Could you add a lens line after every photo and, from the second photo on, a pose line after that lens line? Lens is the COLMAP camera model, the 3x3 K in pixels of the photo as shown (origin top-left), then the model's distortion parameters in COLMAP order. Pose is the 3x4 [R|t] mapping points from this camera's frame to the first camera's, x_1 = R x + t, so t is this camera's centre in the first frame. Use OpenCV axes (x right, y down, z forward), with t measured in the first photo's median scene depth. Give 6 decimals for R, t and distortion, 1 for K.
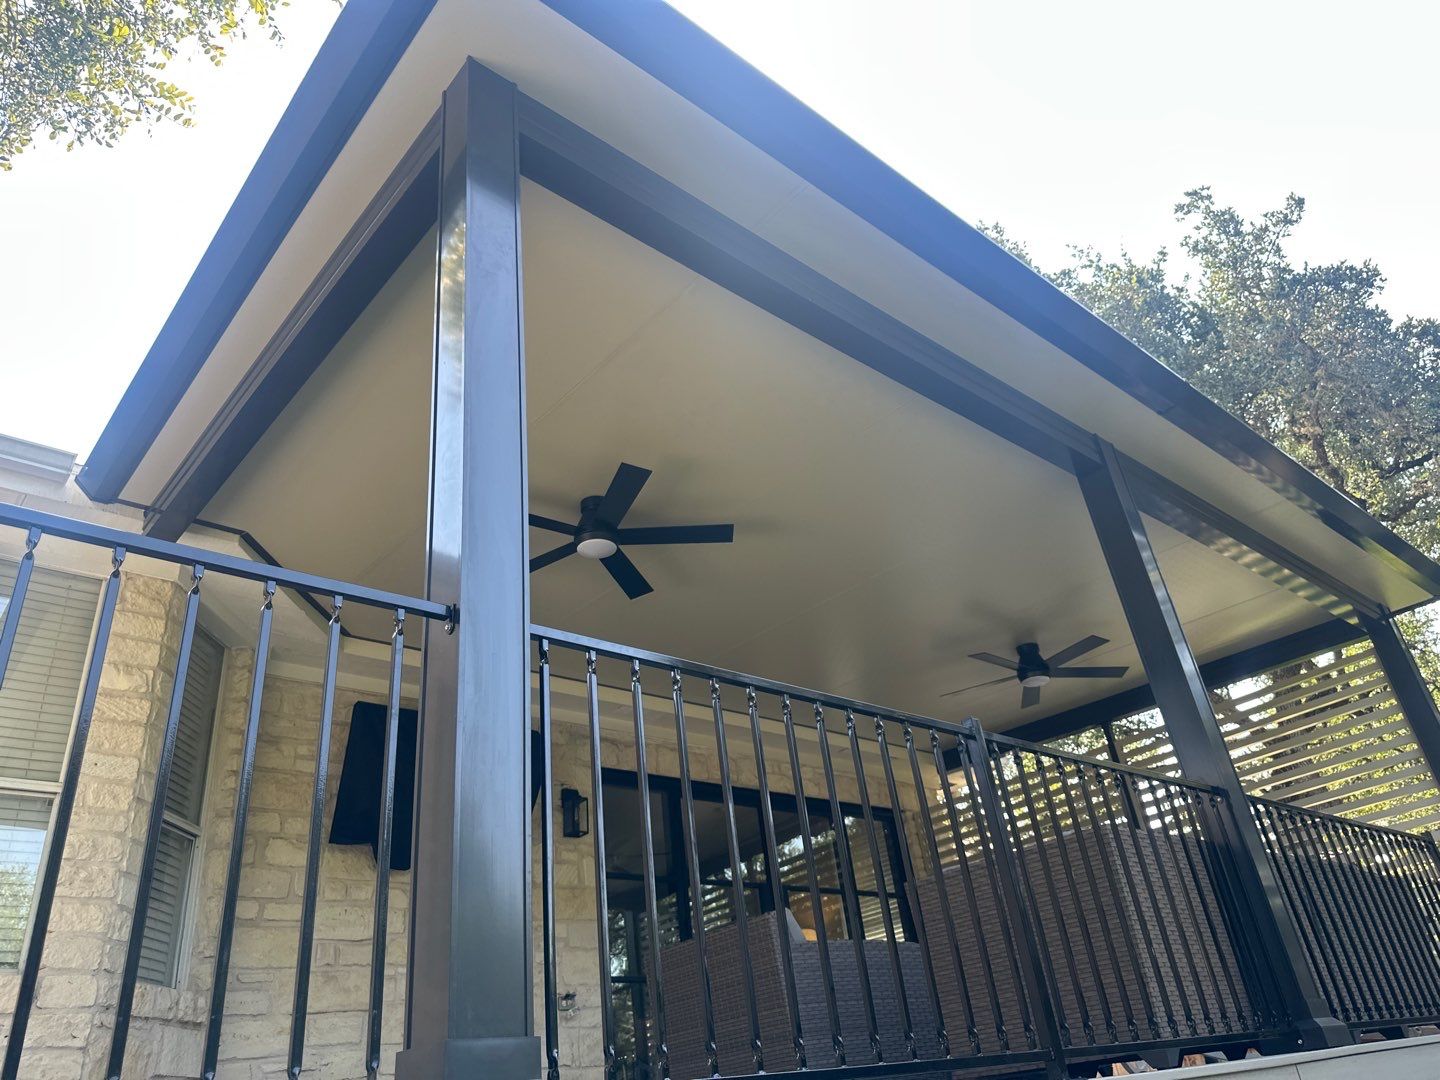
lens RADIAL K [[1006.8, 0, 720.0], [0, 1006.8, 540.0], [0, 0, 1]] dist [0.002140, -0.001024]
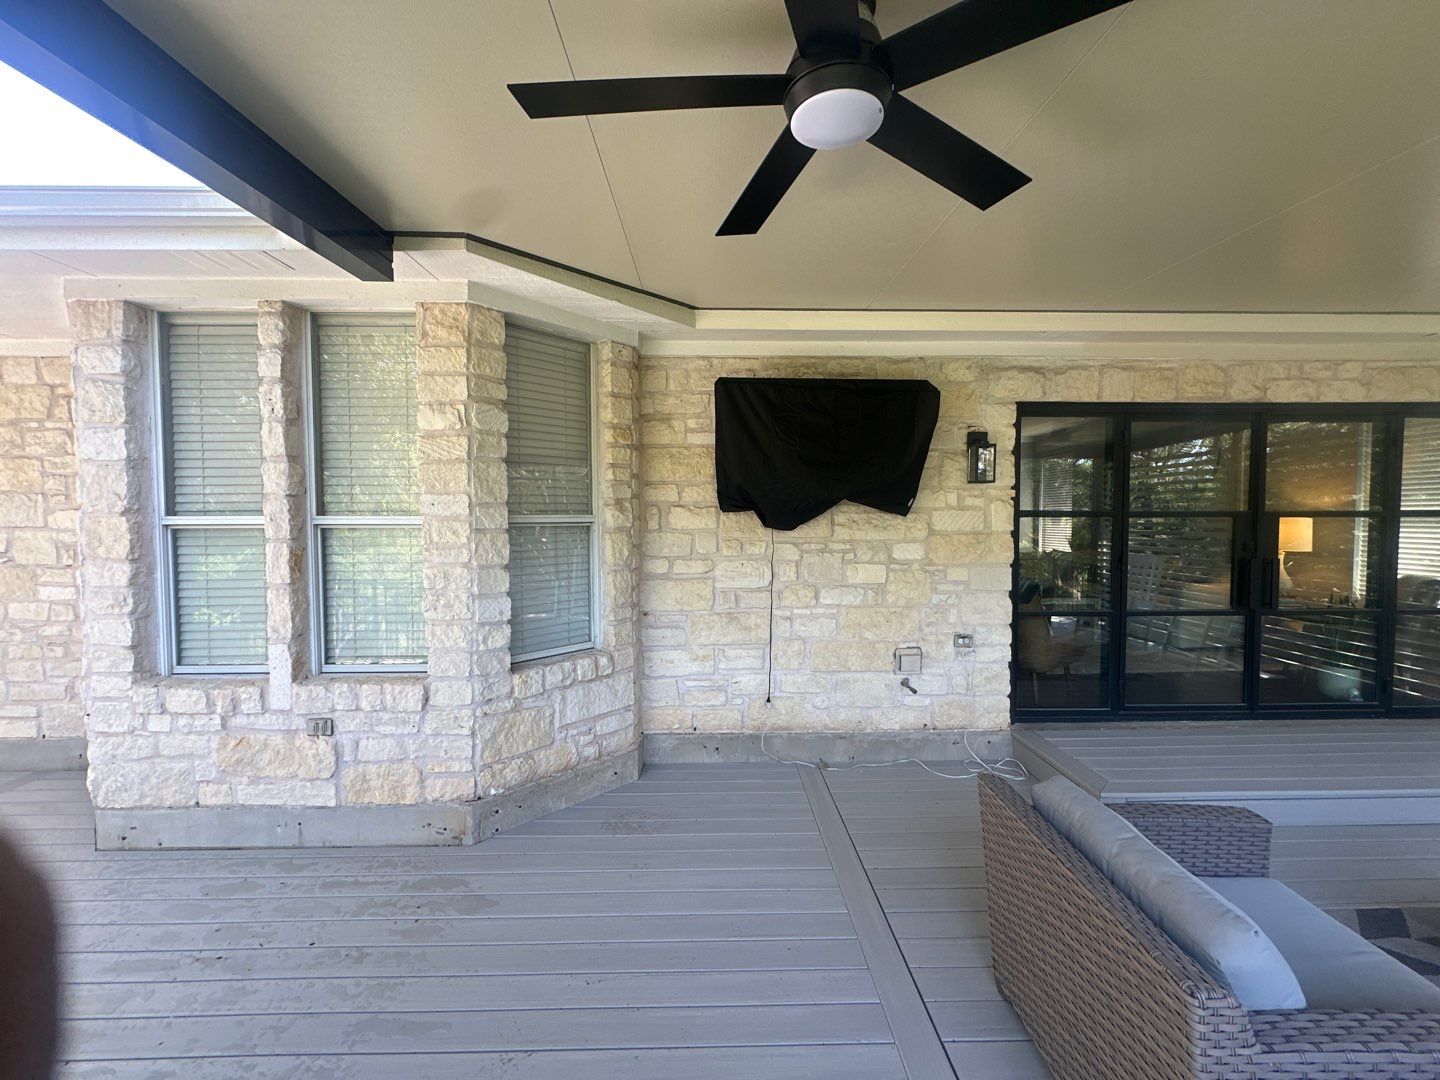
lens RADIAL K [[570.3, 0, 723.6], [0, 570.3, 537.2], [0, 0, 1]] dist [-0.000377, -0.000010]
pose [[0.769008, 0.132355, -0.625387, 0.013985], [0.248463, 0.839517, 0.483196, 0.025658], [0.588976, -0.526967, 0.612710, 0.646165]]
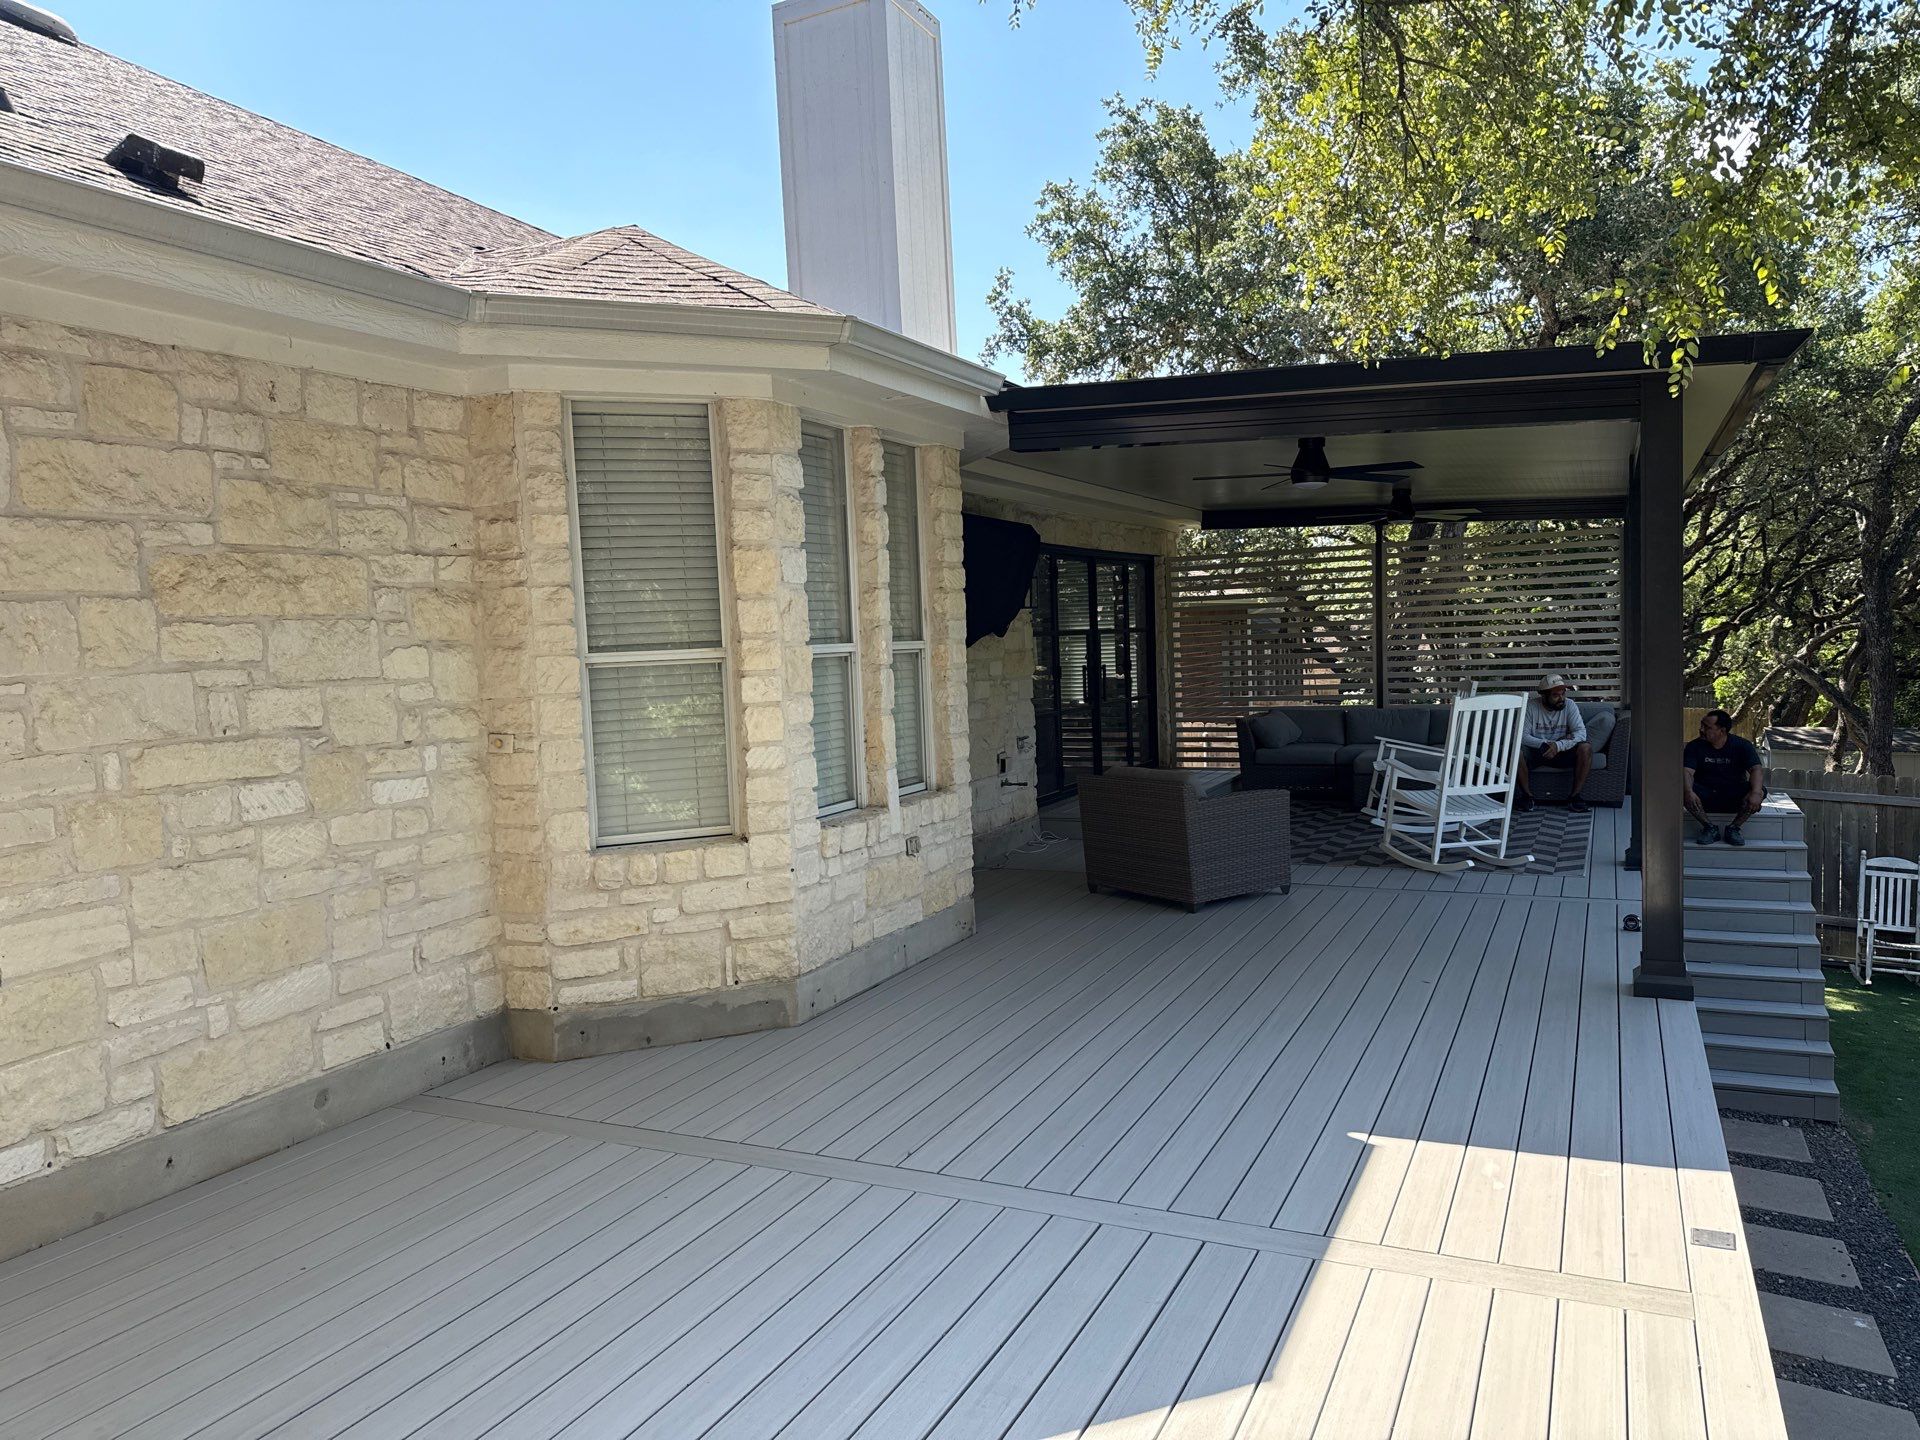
lens RADIAL K [[1325.3, 0, 960.0], [0, 1325.3, 720.0], [0, 0, 1]] dist [0.120936, -0.000882]
pose [[0.914866, 0.048422, 0.400844, -1.050037], [-0.252423, 0.843439, 0.474230, -0.376734], [-0.315124, -0.535039, 0.783856, -0.283803]]
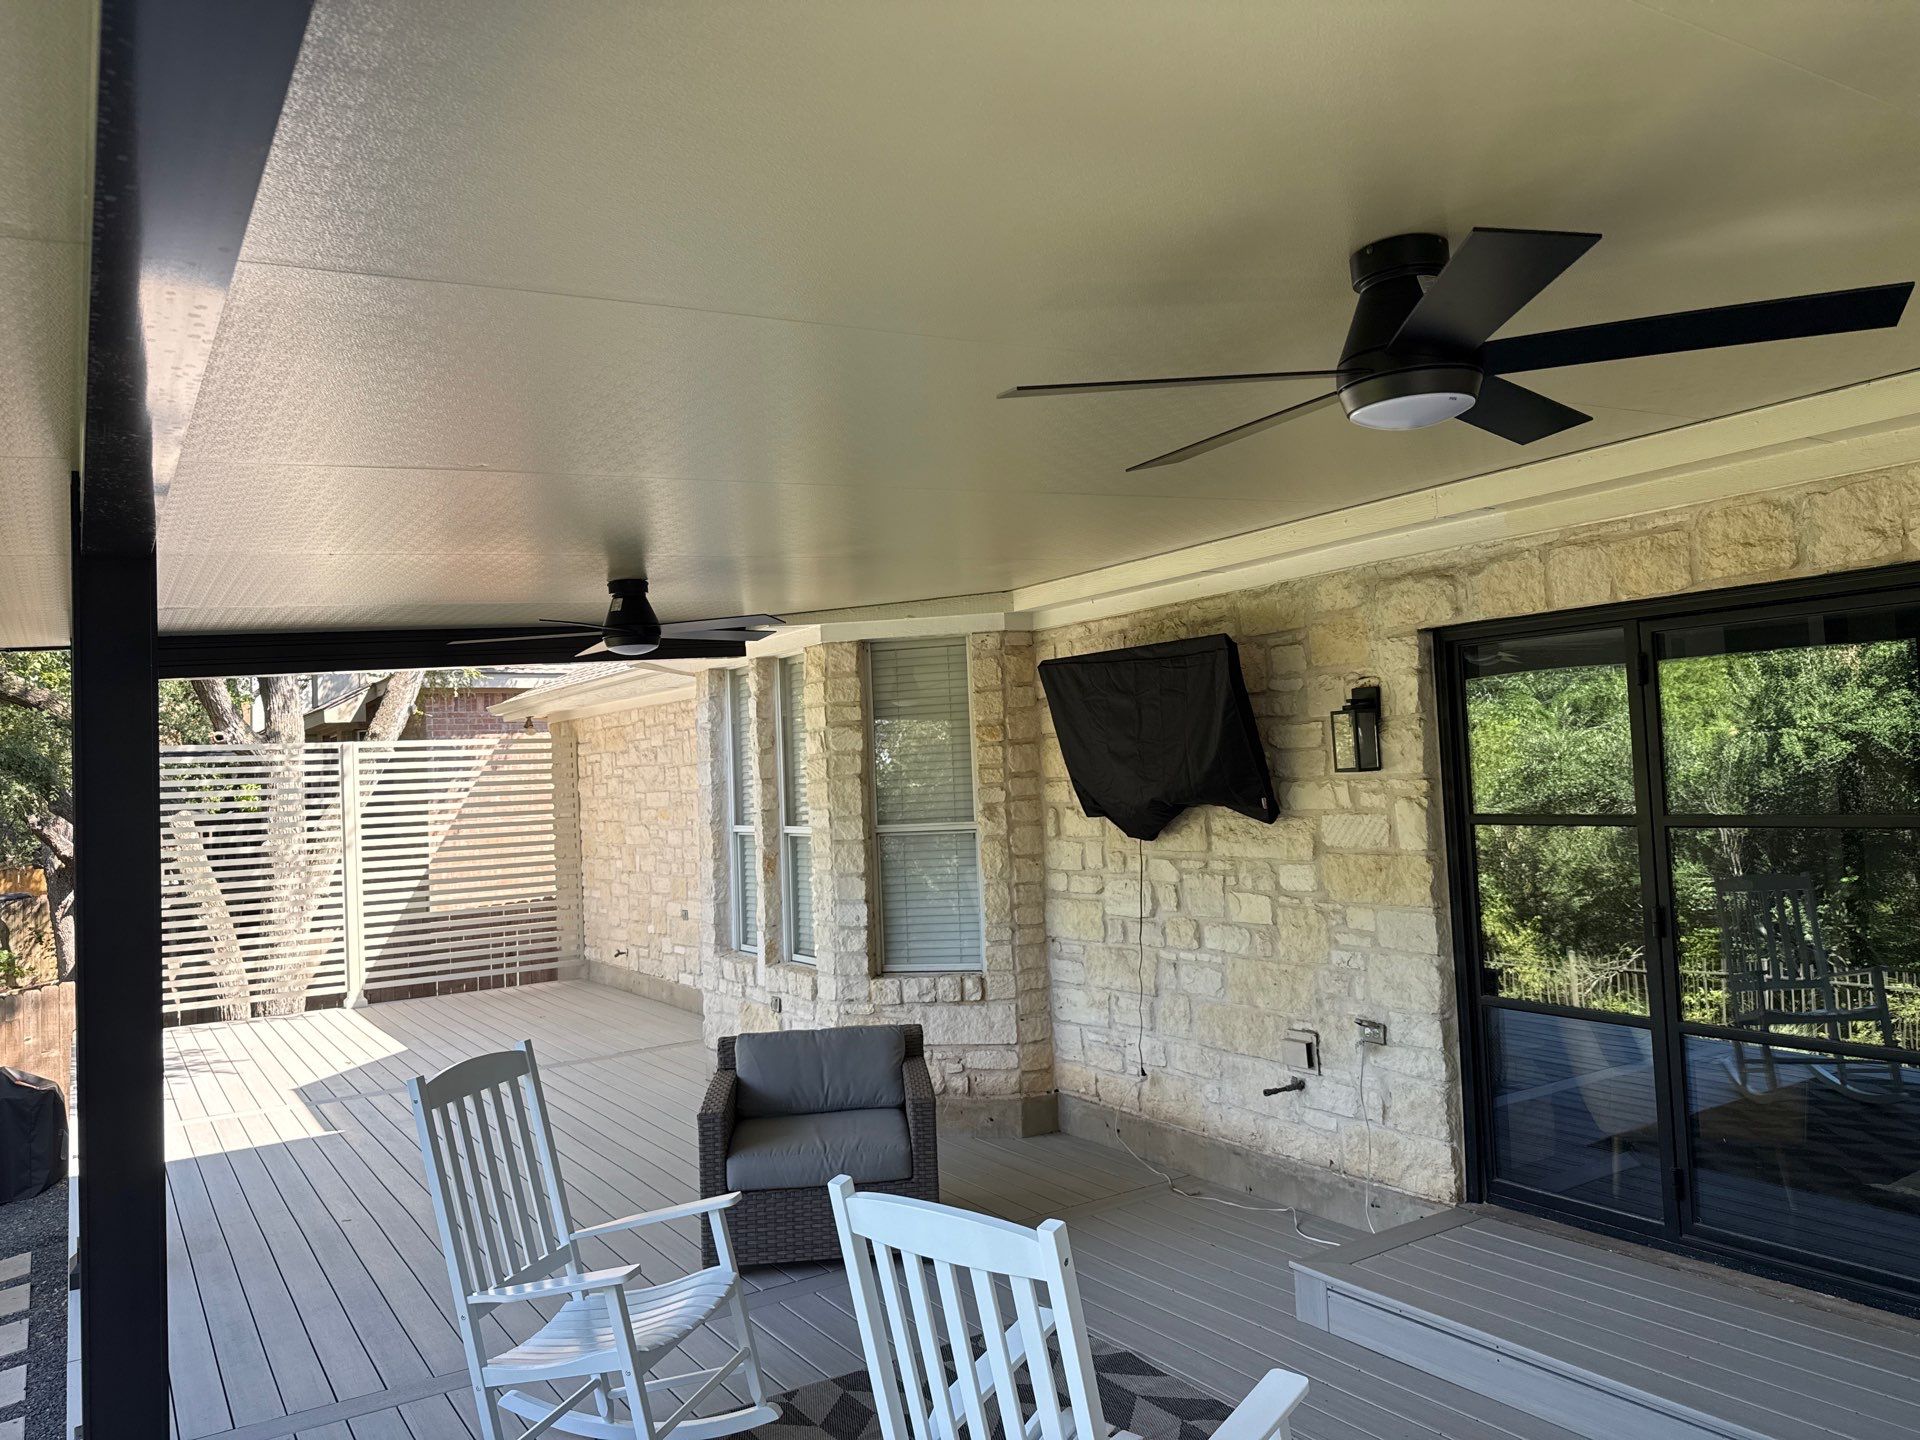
lens RADIAL K [[1325.3, 0, 960.0], [0, 1325.3, 720.0], [0, 0, 1]] dist [0.120936, -0.000882]
pose [[-0.120356, 0.073320, -0.990020, 0.821109], [0.550941, 0.834528, -0.005173, 0.187762], [0.825820, -0.546065, -0.140835, 1.193048]]
